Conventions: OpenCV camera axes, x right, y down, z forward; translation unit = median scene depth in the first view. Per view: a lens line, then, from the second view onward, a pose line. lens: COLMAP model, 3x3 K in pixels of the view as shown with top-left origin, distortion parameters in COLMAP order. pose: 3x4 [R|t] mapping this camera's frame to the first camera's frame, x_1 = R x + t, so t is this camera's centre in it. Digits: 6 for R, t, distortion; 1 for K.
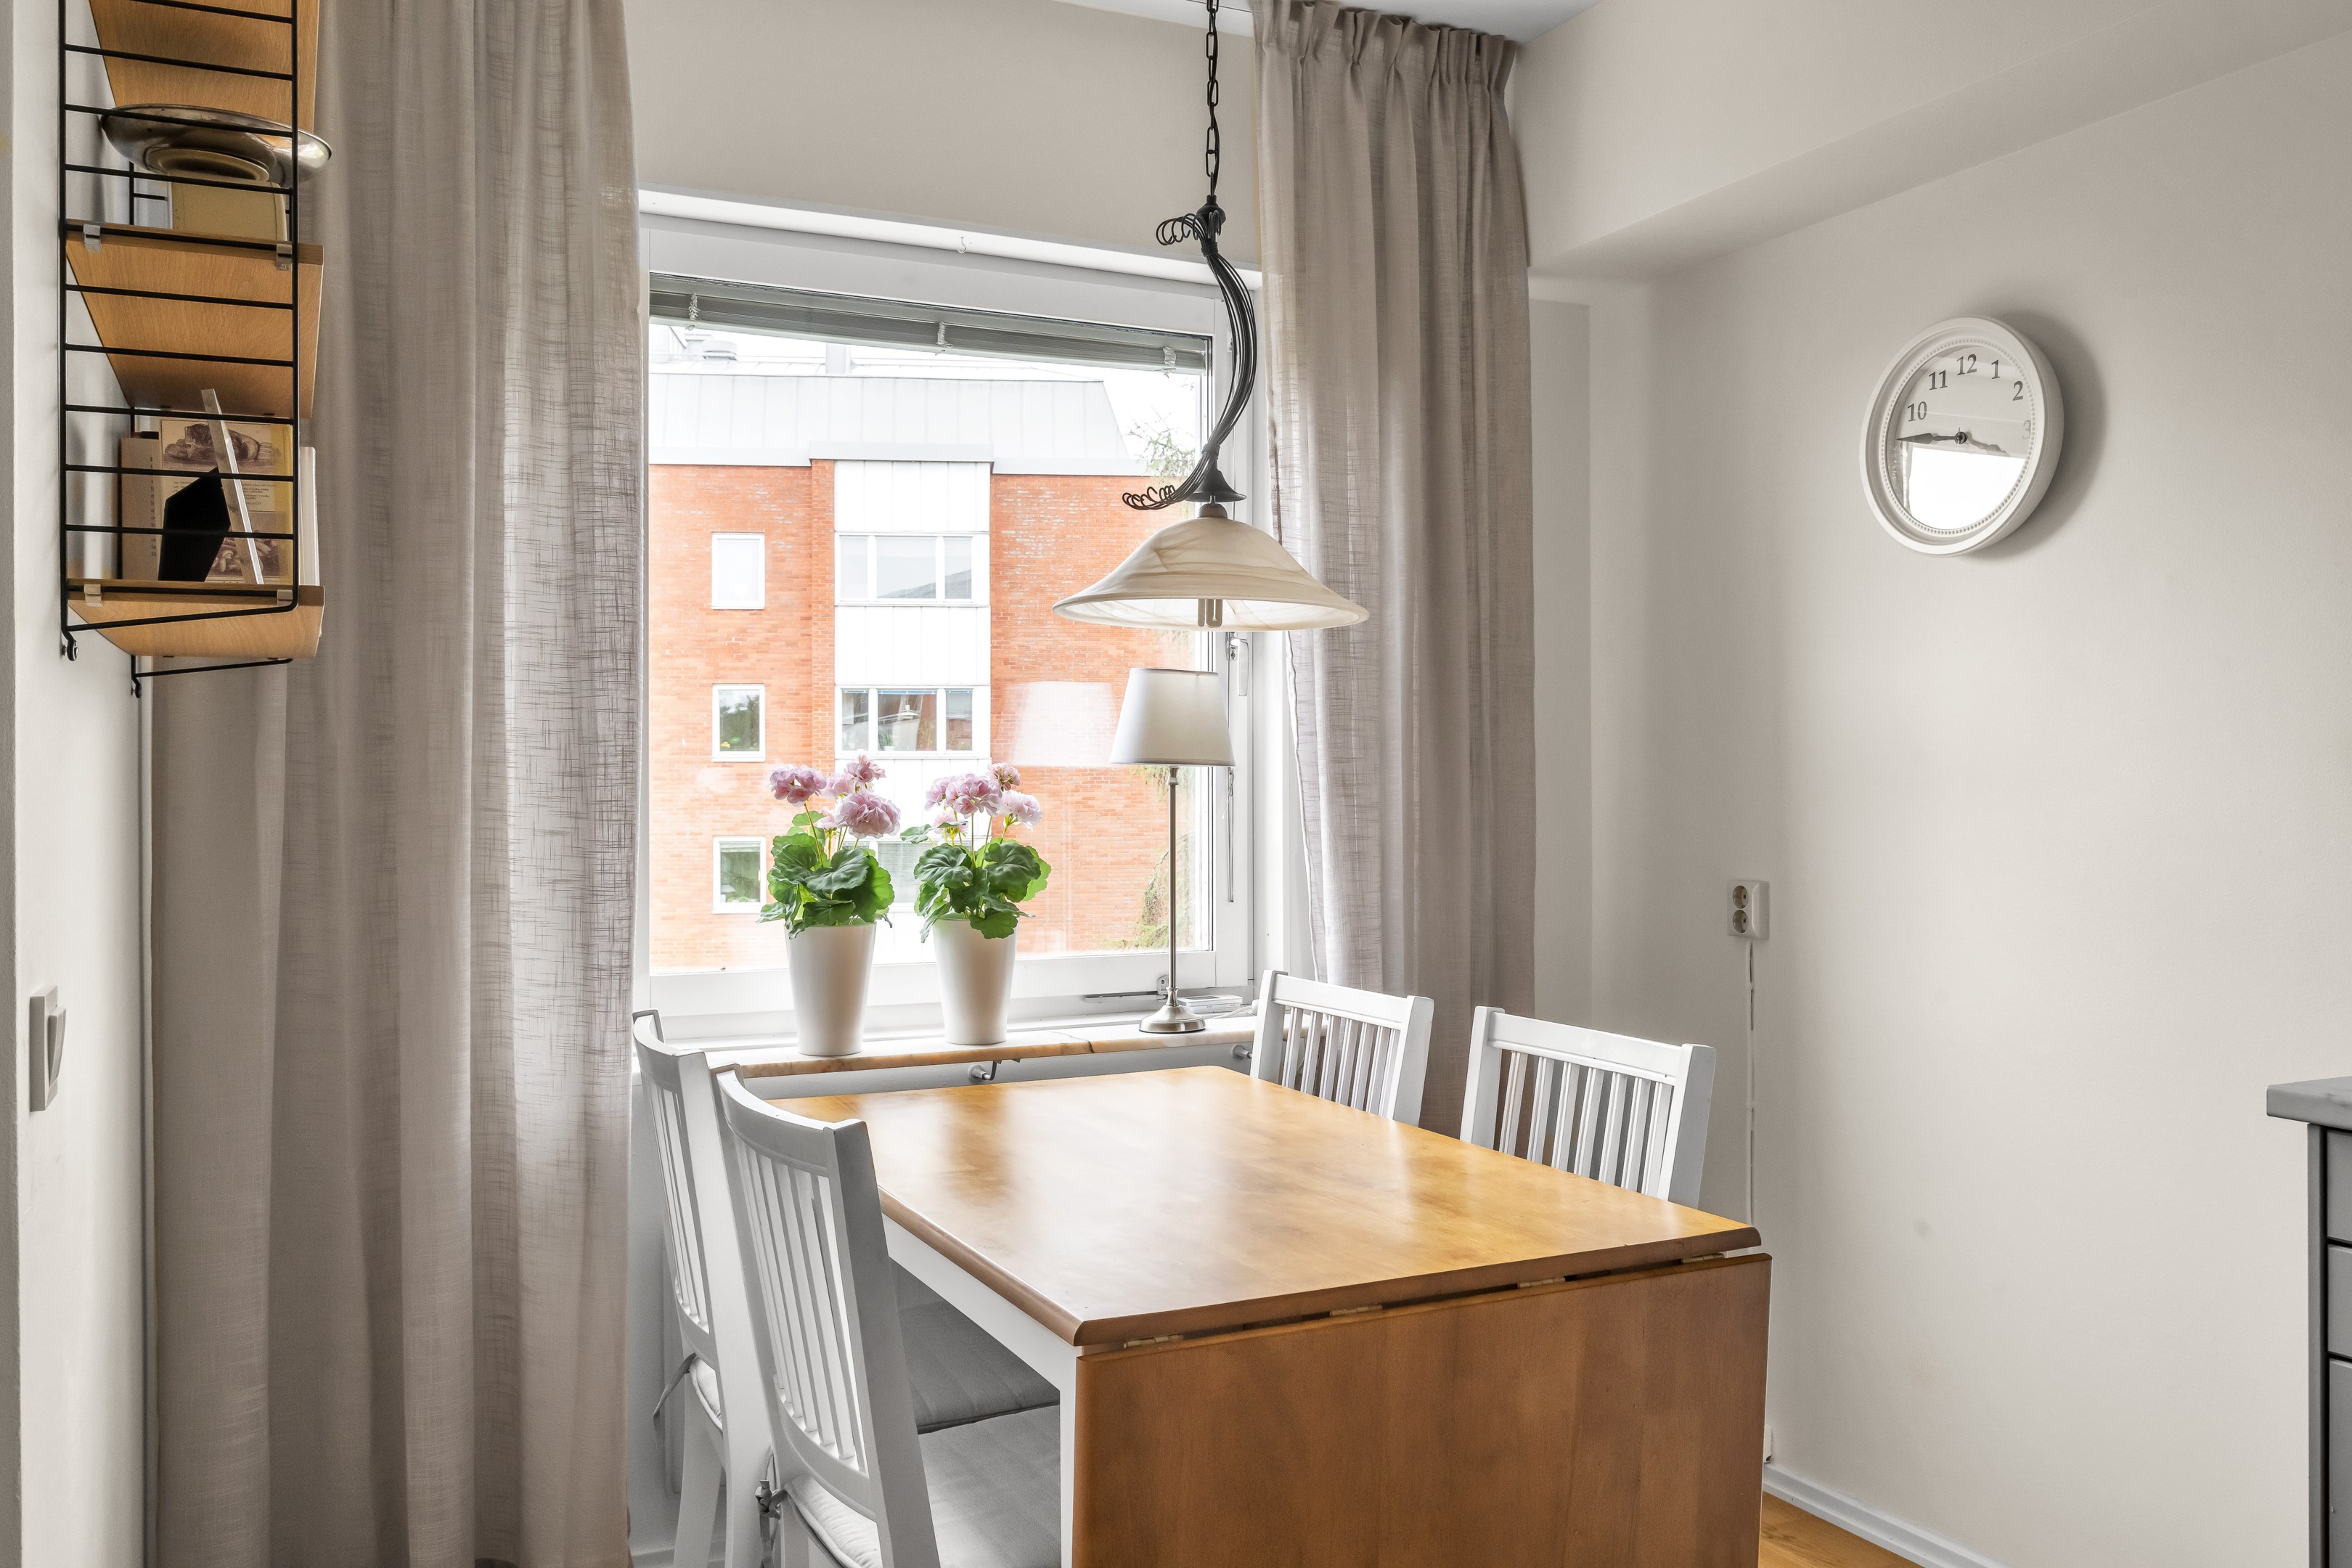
lens RADIAL K [[1870.1, 0, 1176.0], [0, 1870.1, 784.0], [0, 0, 1]] dist [-0.012674, -0.005469]
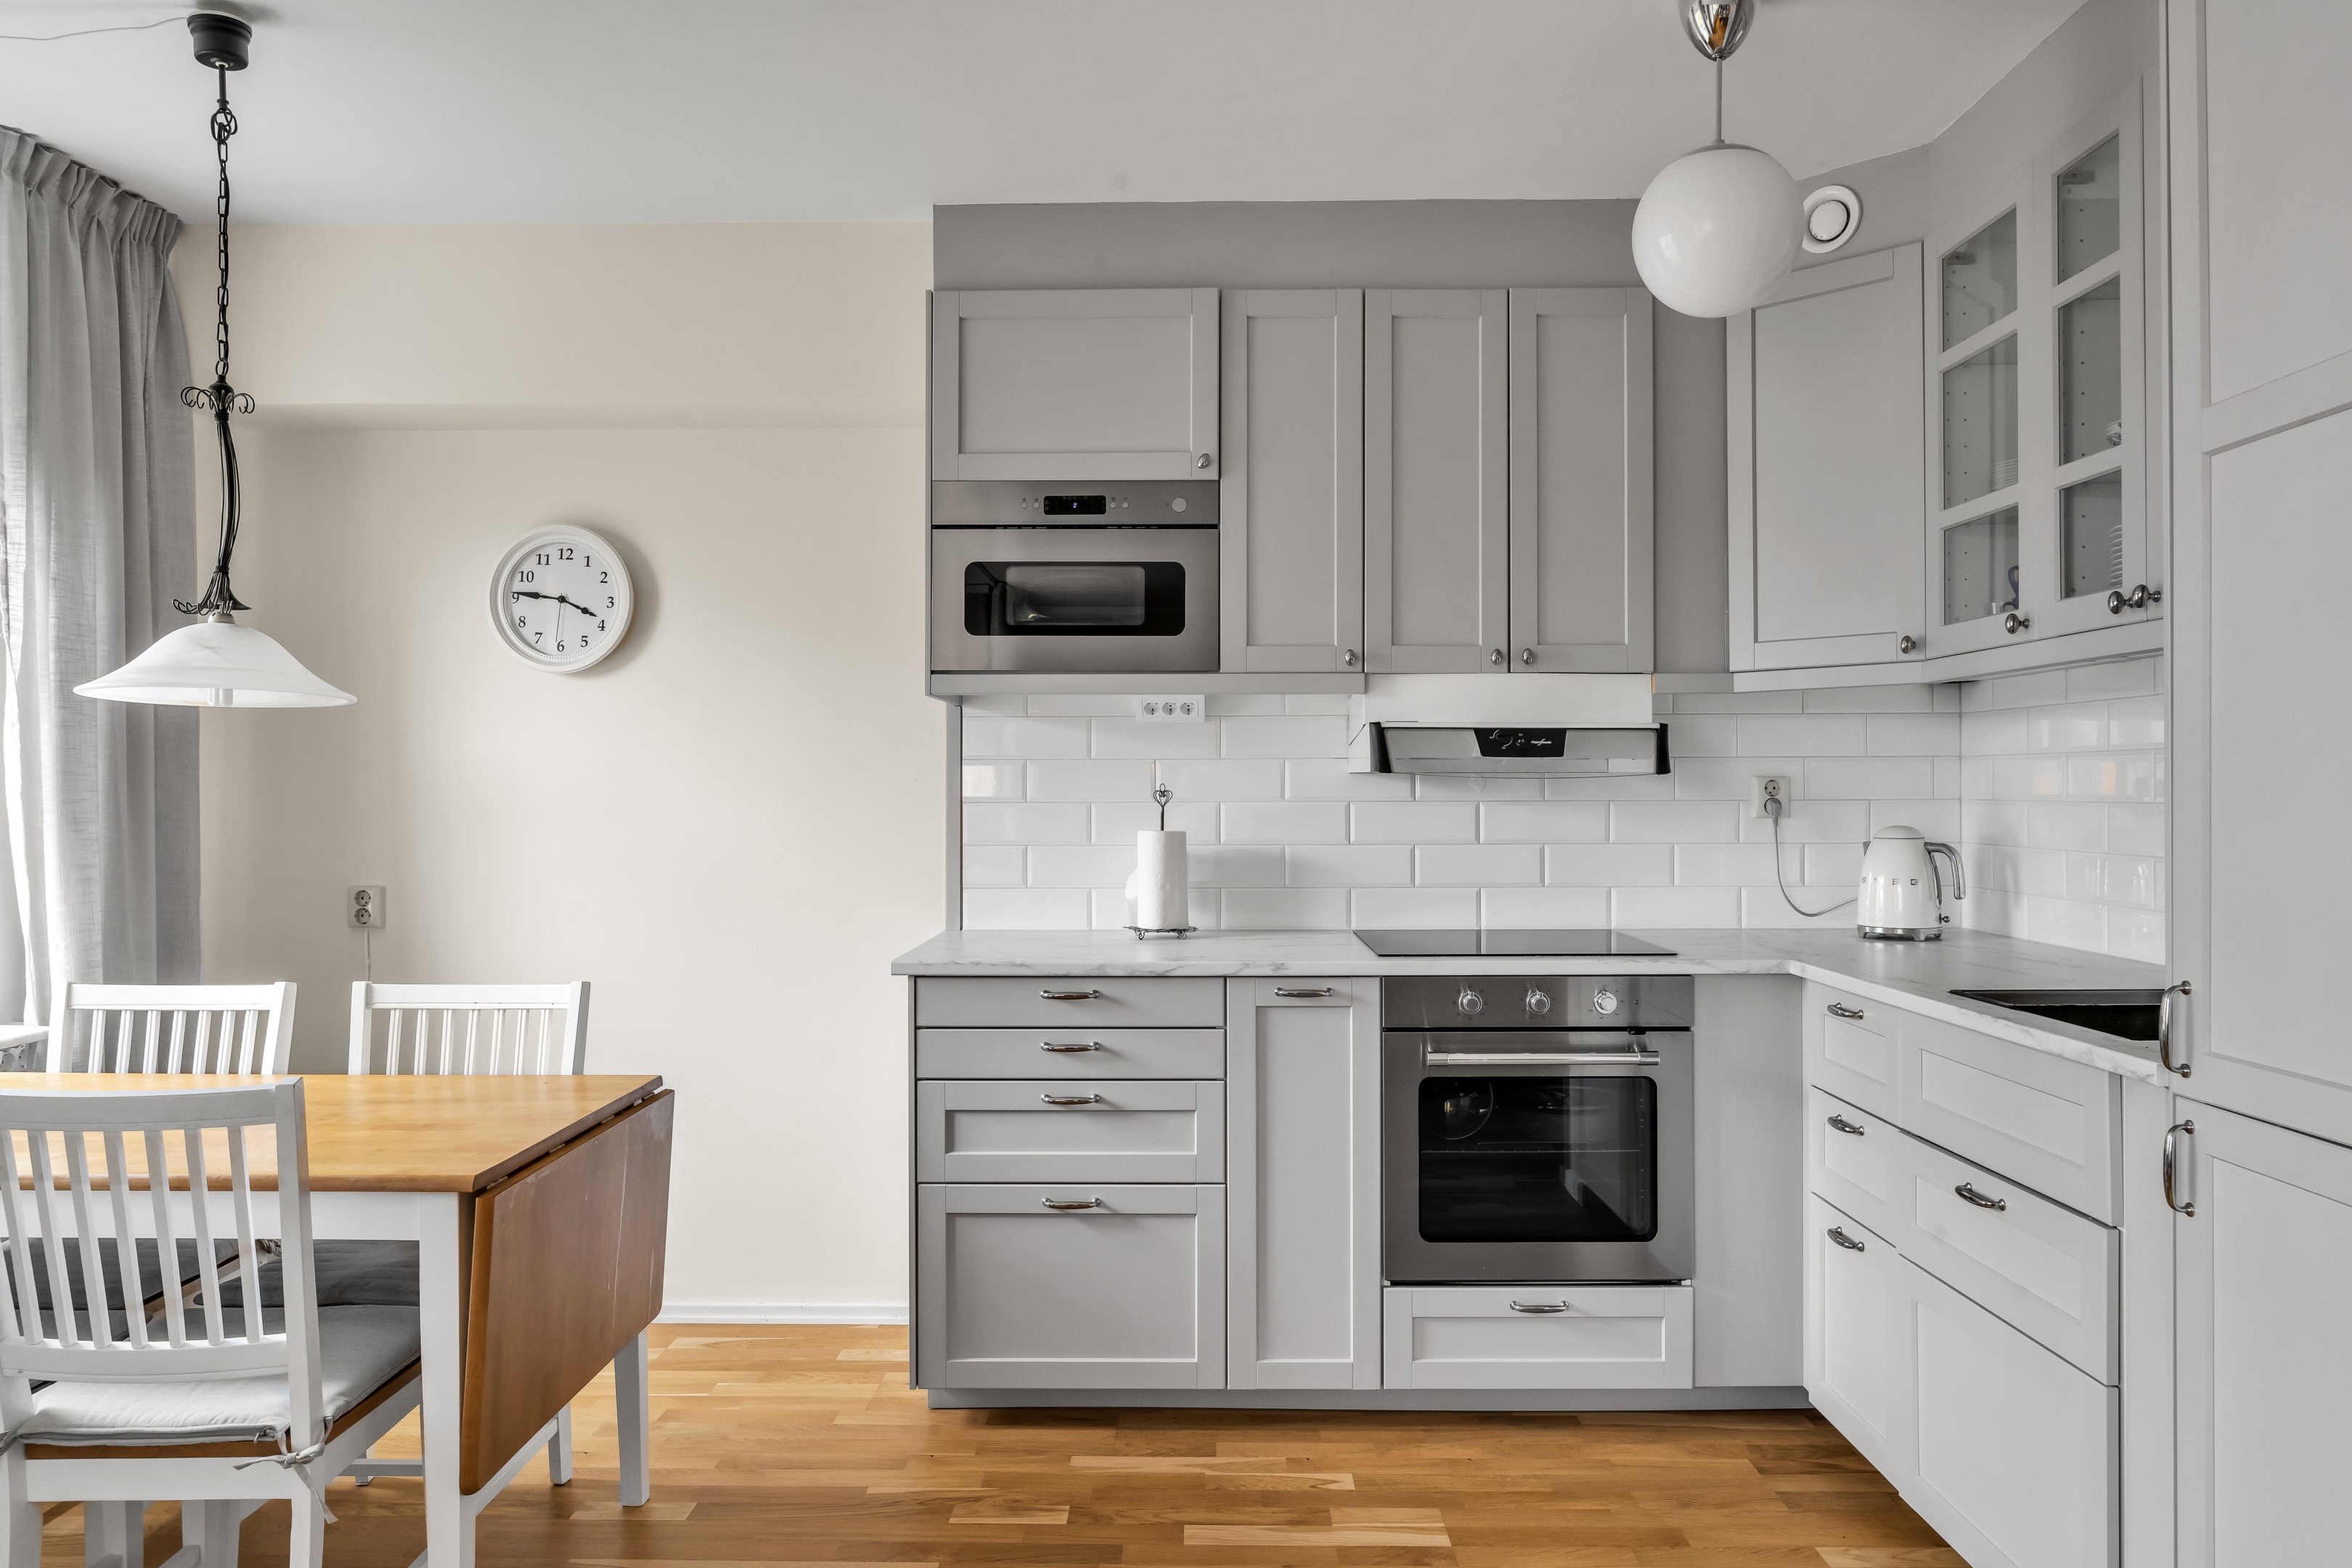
lens RADIAL K [[1570.3, 0, 1176.0], [0, 1570.3, 784.0], [0, 0, 1]] dist [-0.006755, -0.001608]
pose [[0.446006, 0.006524, 0.895006, -0.617917], [0.000035, 0.999973, -0.007307, -0.020637], [-0.895030, 0.003290, 0.445994, -0.076772]]
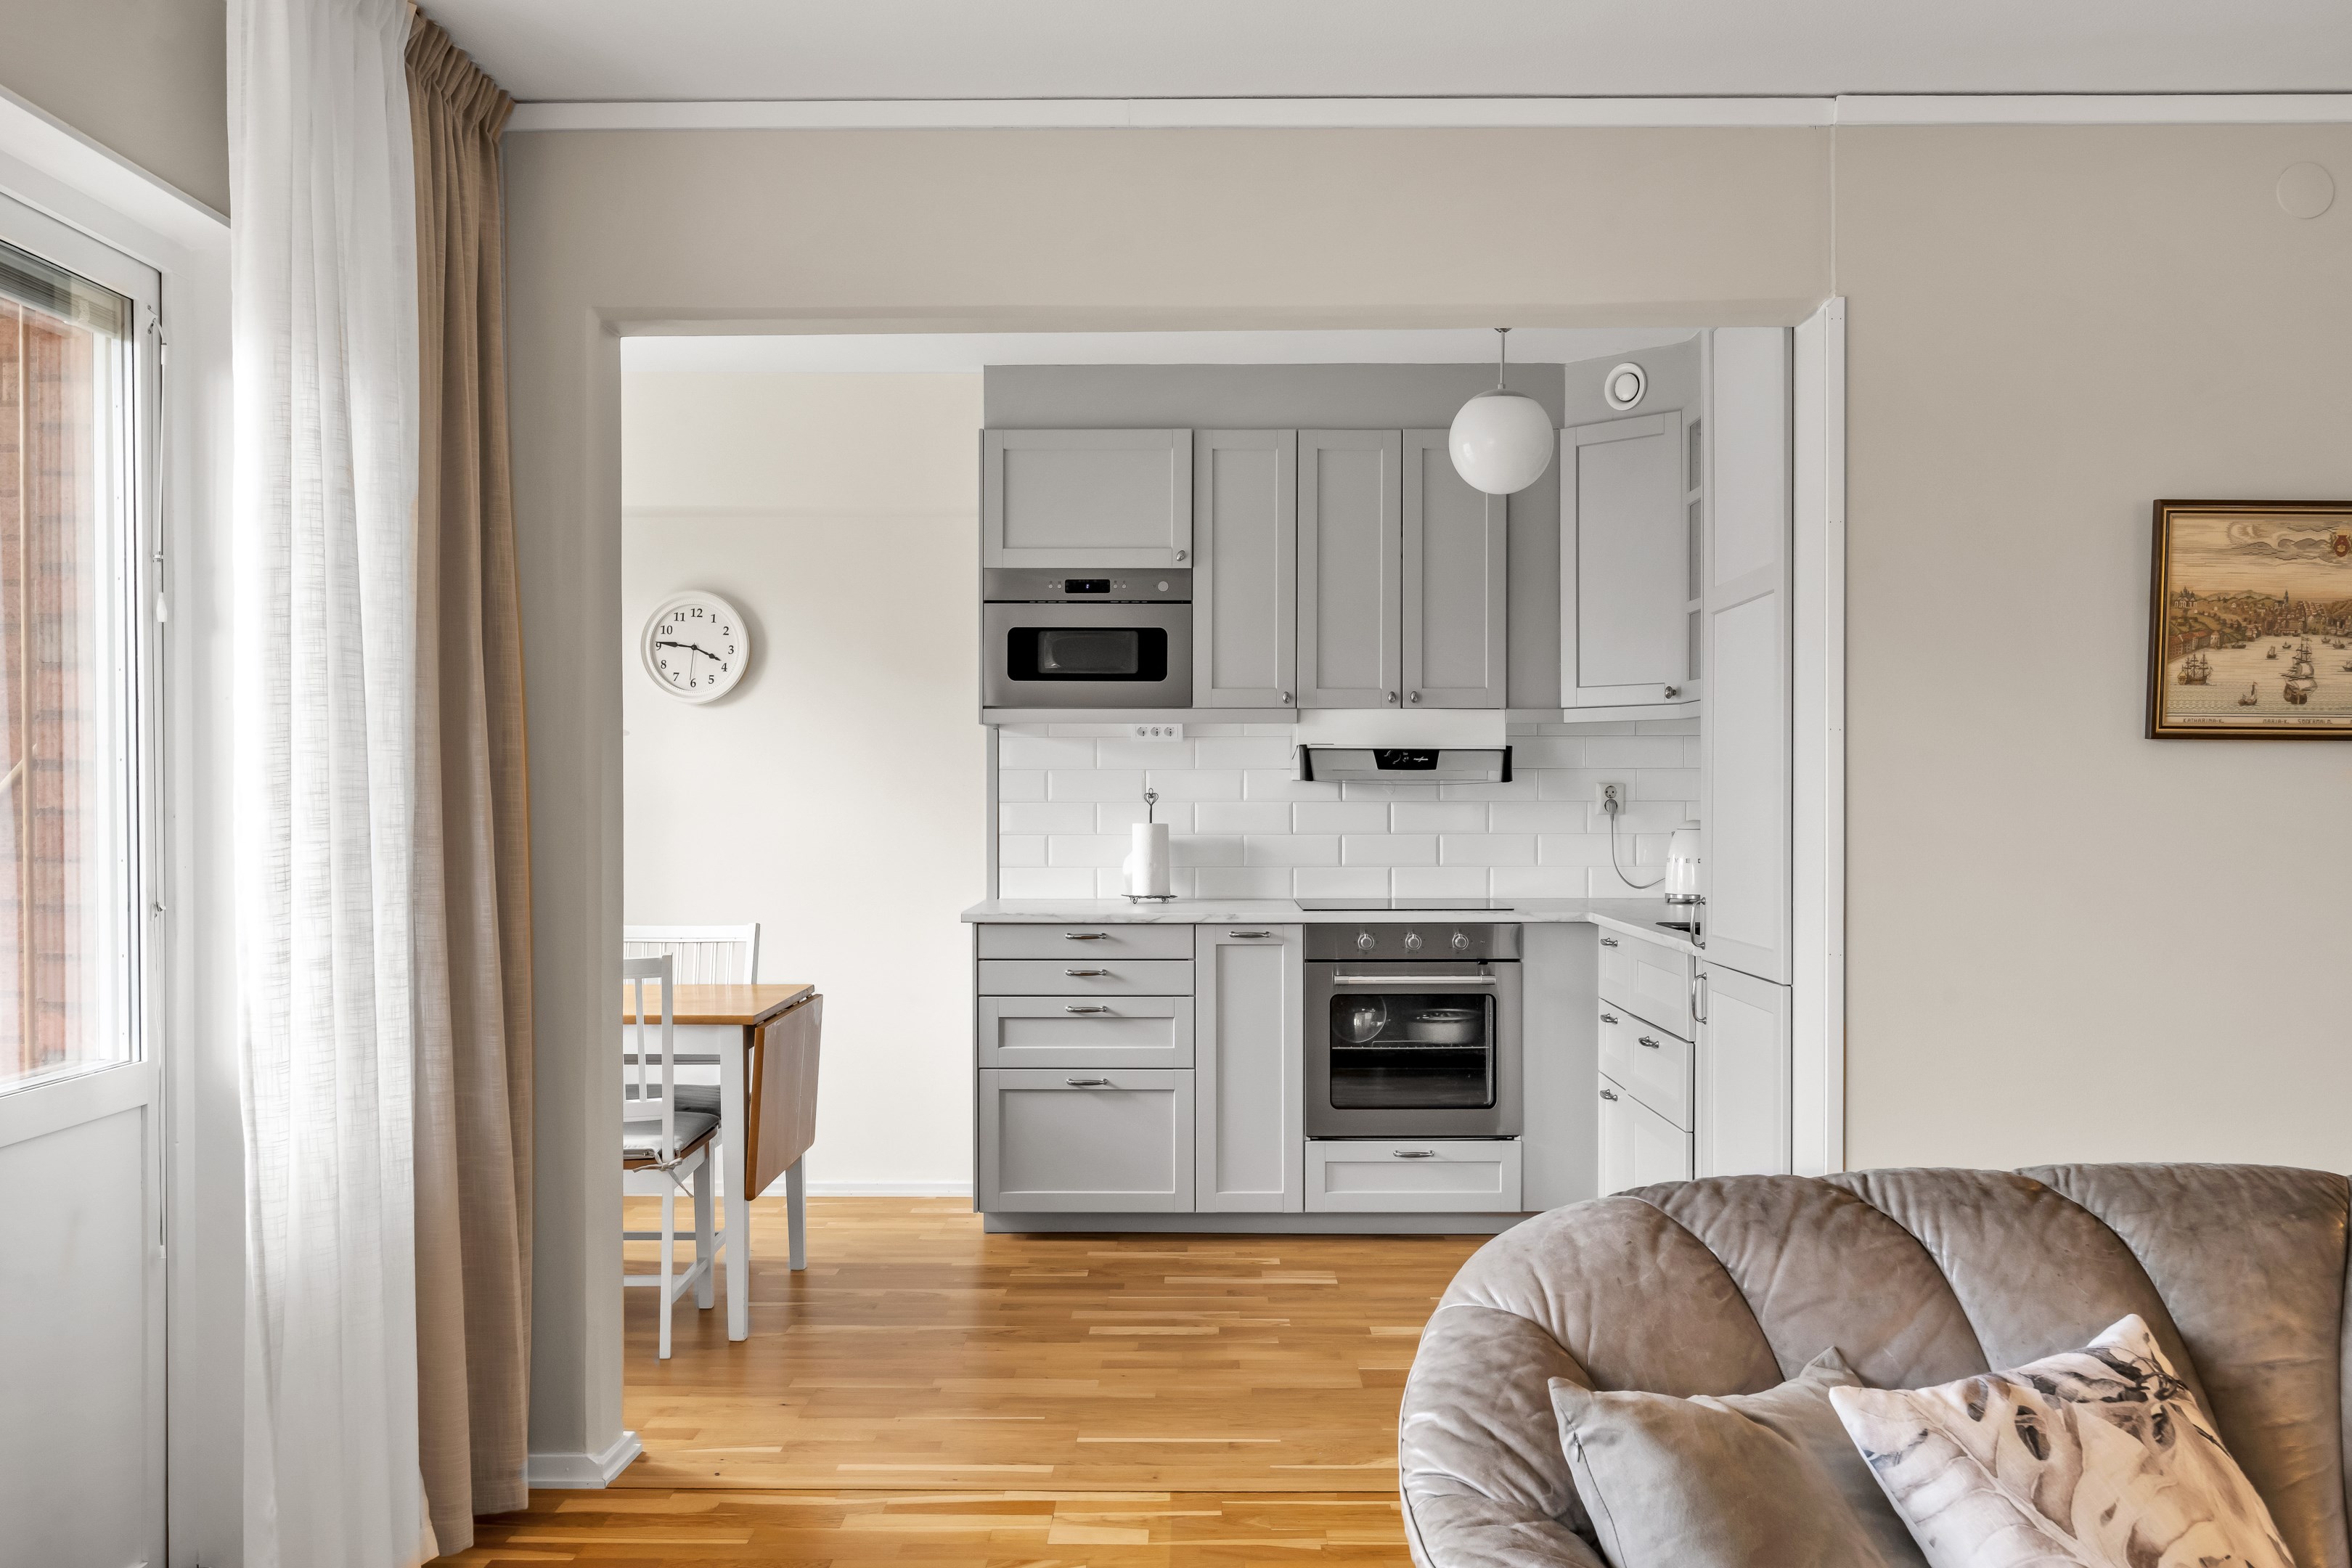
lens RADIAL K [[1570.3, 0, 1176.0], [0, 1570.3, 784.0], [0, 0, 1]] dist [-0.006755, -0.001608]
pose [[0.439866, 0.008273, 0.898025, -1.049101], [-0.000814, 0.999961, -0.008814, -0.019608], [-0.898063, 0.003146, 0.439855, -0.297384]]
